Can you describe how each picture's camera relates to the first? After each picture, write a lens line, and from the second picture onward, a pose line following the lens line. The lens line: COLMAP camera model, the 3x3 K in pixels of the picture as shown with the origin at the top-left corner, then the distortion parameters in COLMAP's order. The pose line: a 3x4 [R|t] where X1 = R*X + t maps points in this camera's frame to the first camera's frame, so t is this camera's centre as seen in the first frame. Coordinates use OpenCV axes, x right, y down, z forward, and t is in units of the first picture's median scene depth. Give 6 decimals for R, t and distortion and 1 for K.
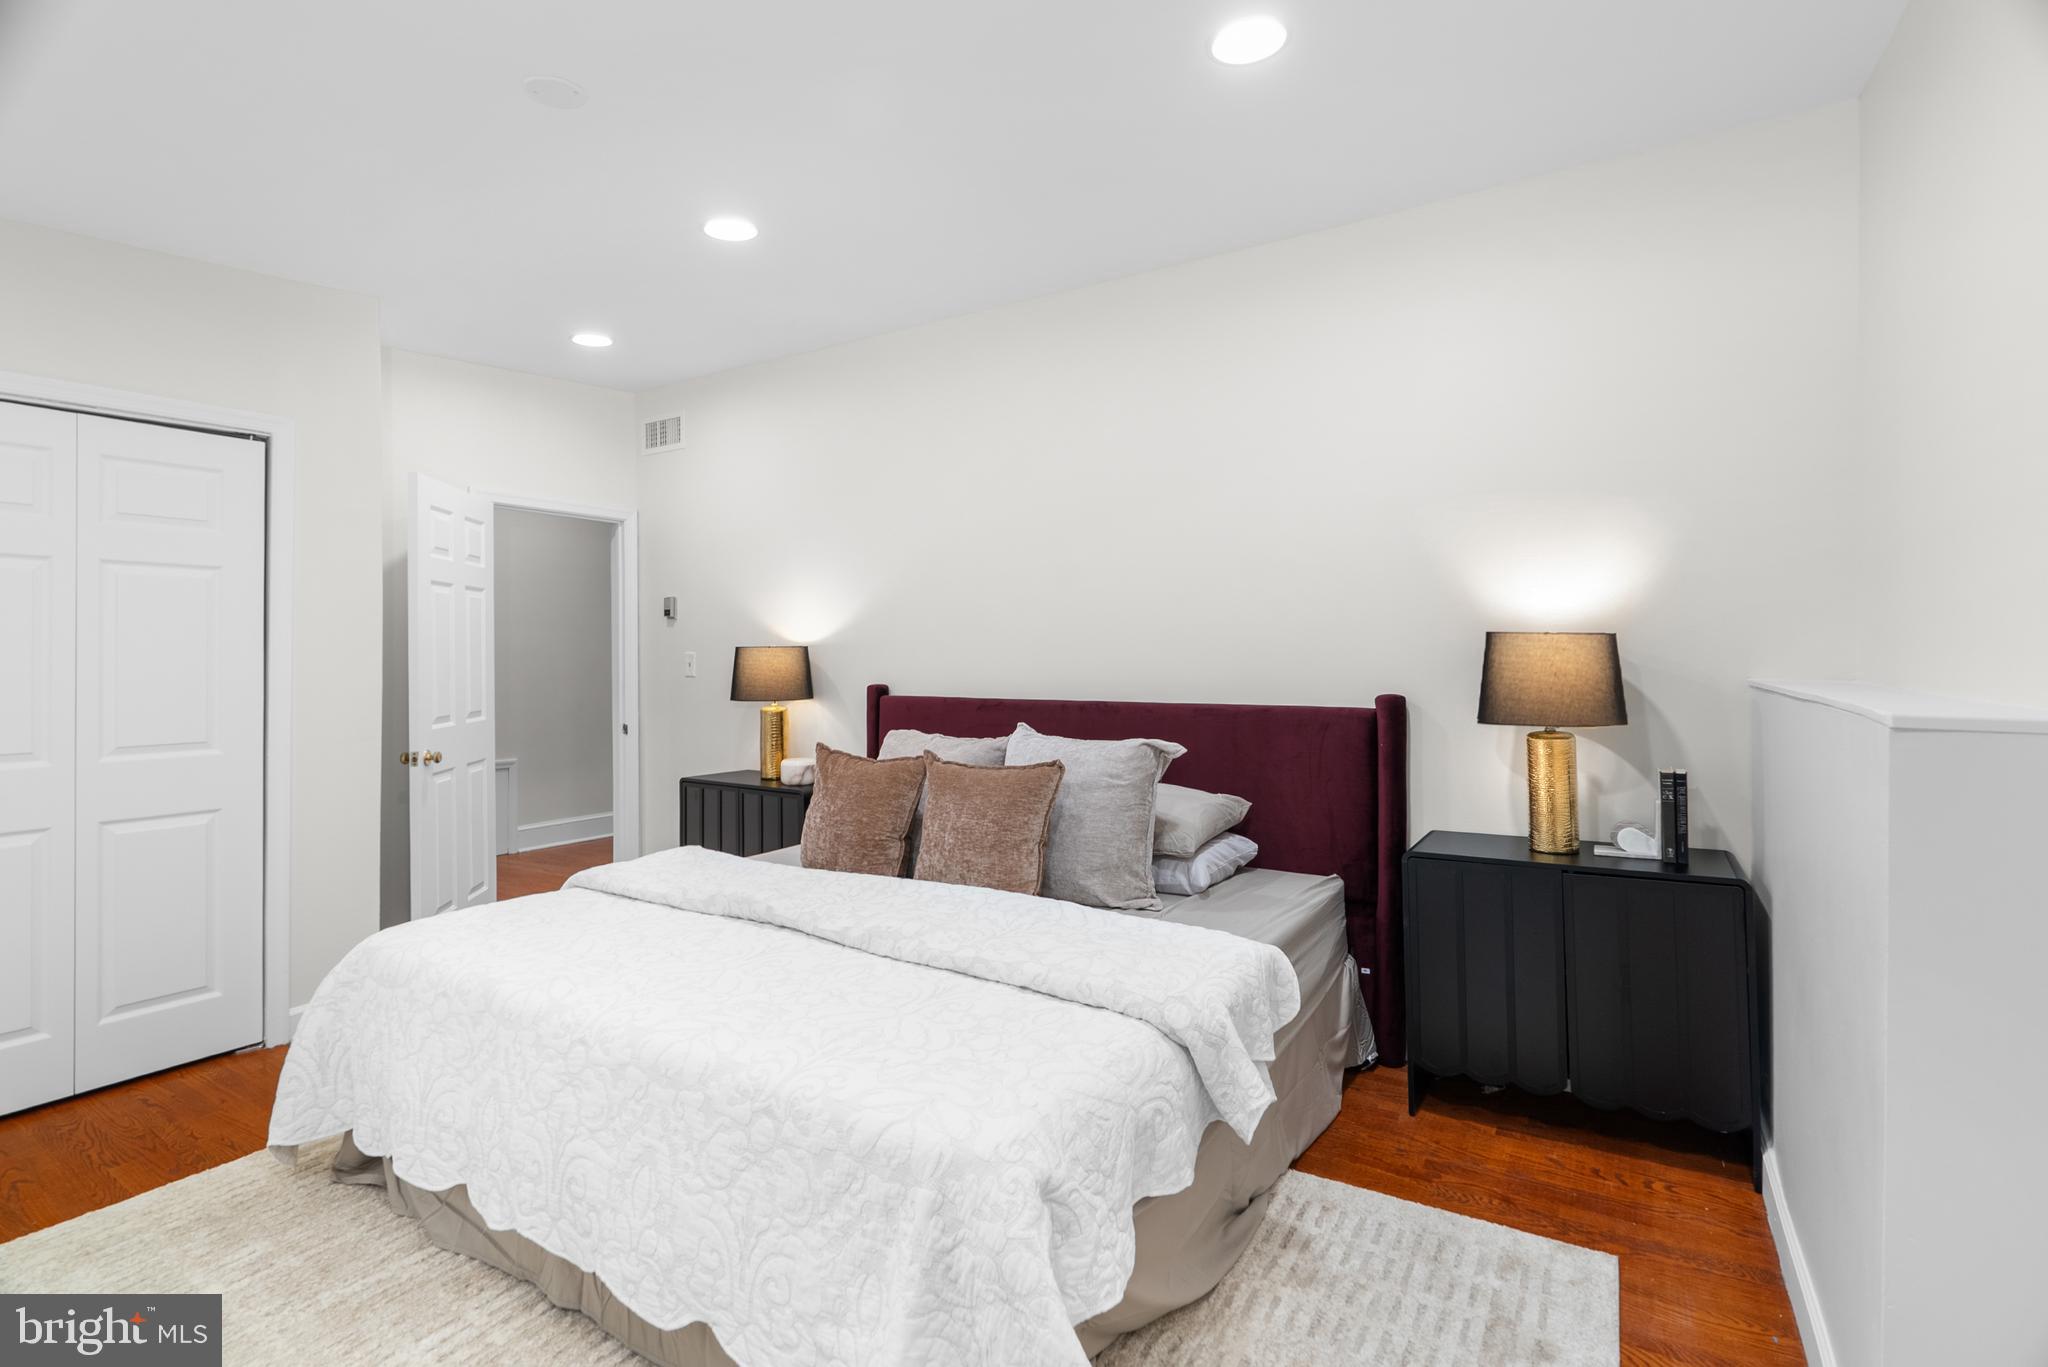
lens RADIAL K [[953.9, 0, 1021.9], [0, 953.9, 647.0], [0, 0, 1]] dist [-0.010105, -0.000084]
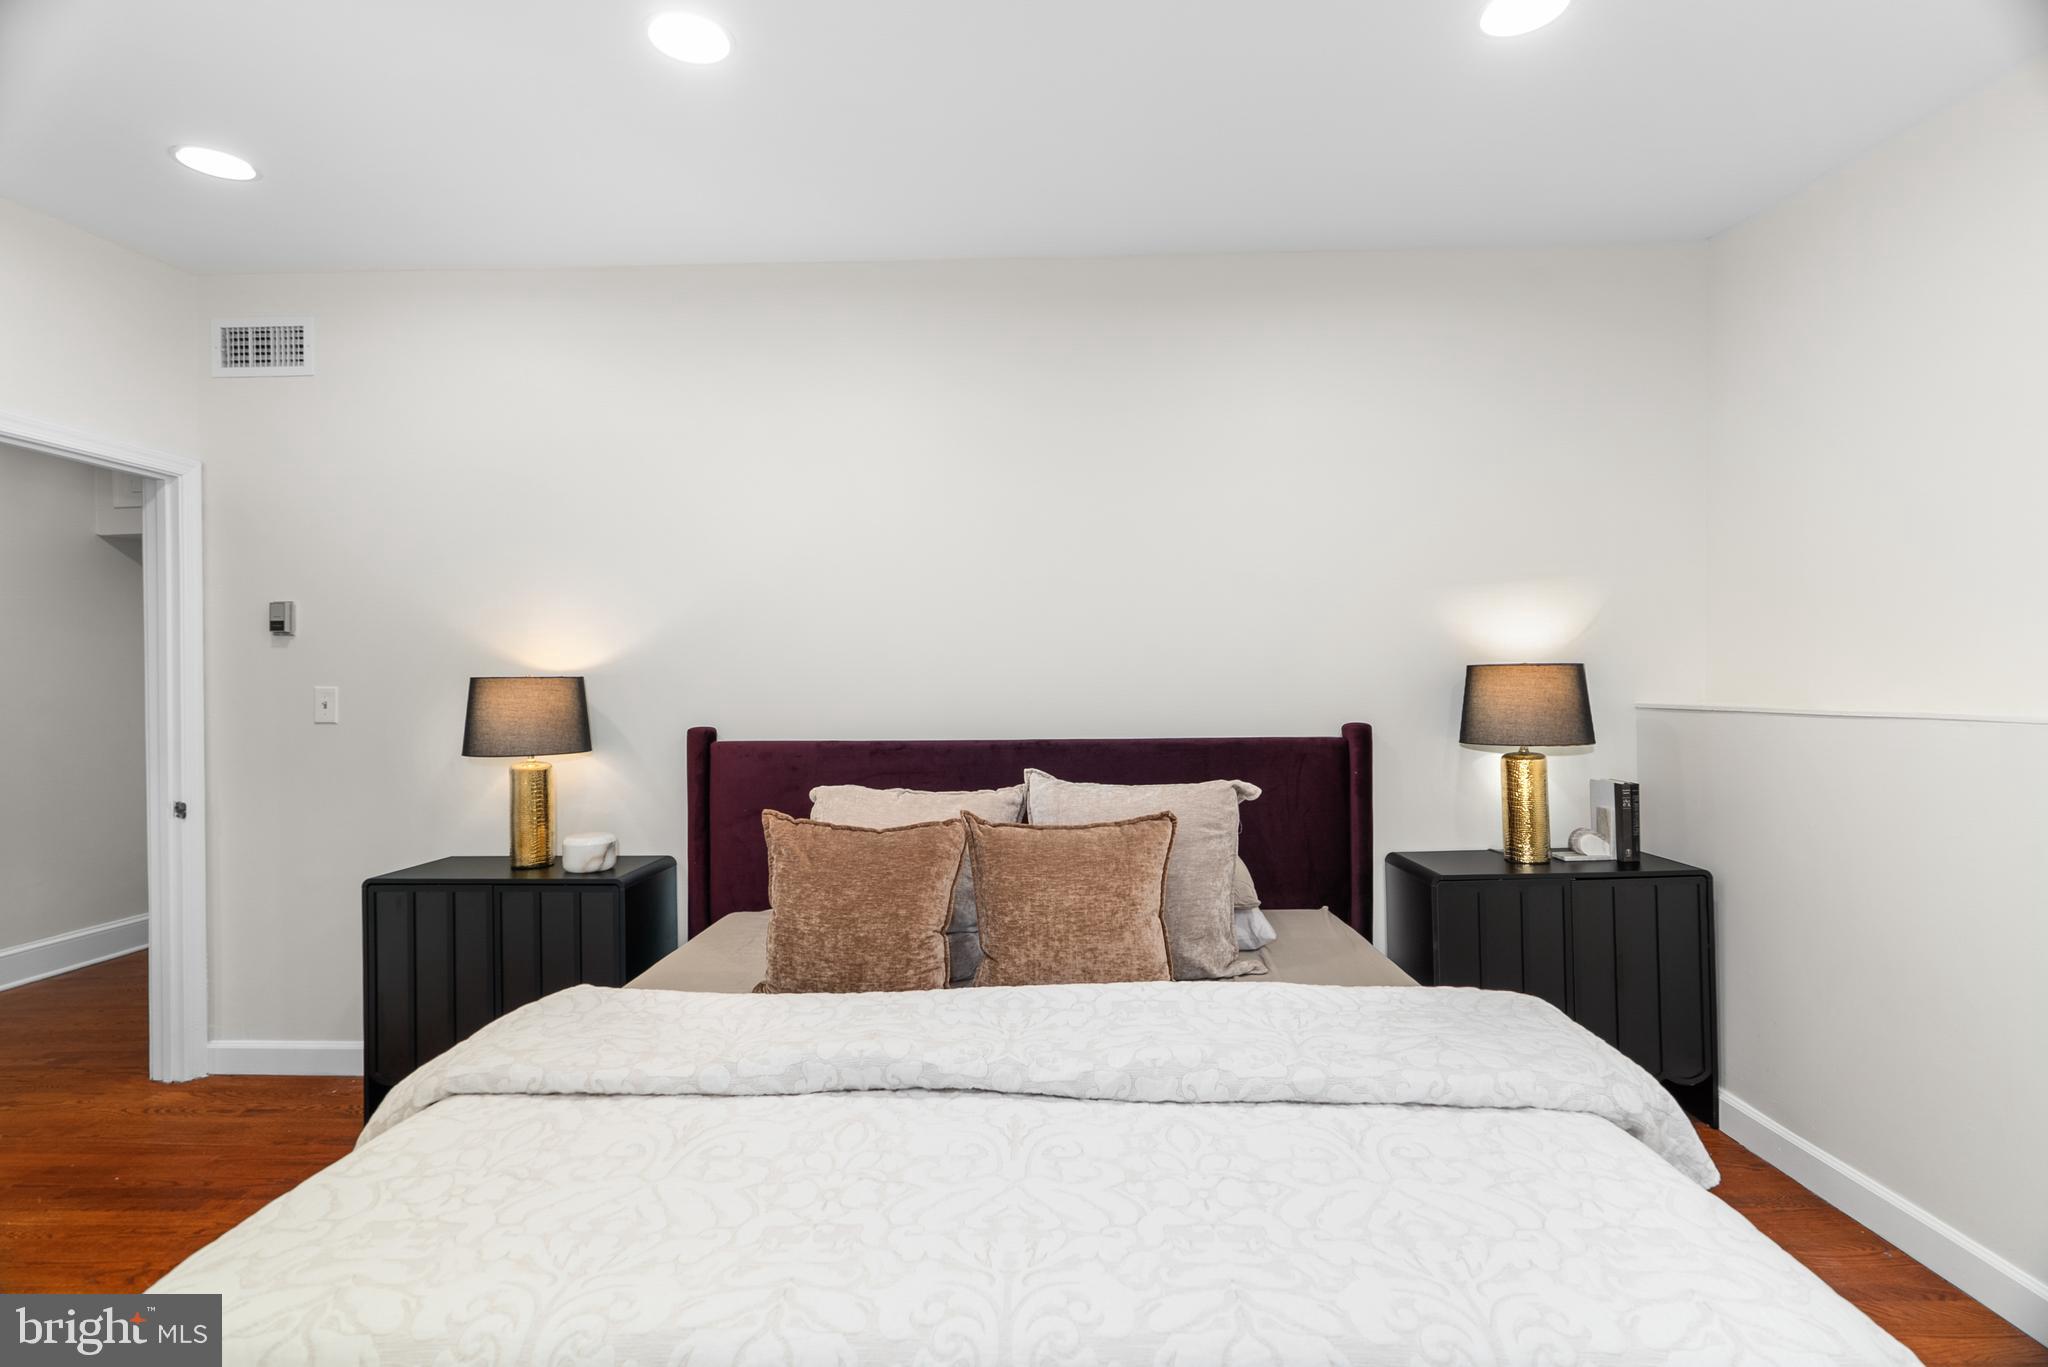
lens RADIAL K [[943.5, 0, 1026.2], [0, 943.5, 675.0], [0, 0, 1]] dist [-0.003231, 0.000675]
pose [[0.860060, 0.001411, 0.510192, -0.469329], [0.002471, 0.999973, -0.006930, 0.005867], [-0.510188, 0.007221, 0.860033, 0.345403]]
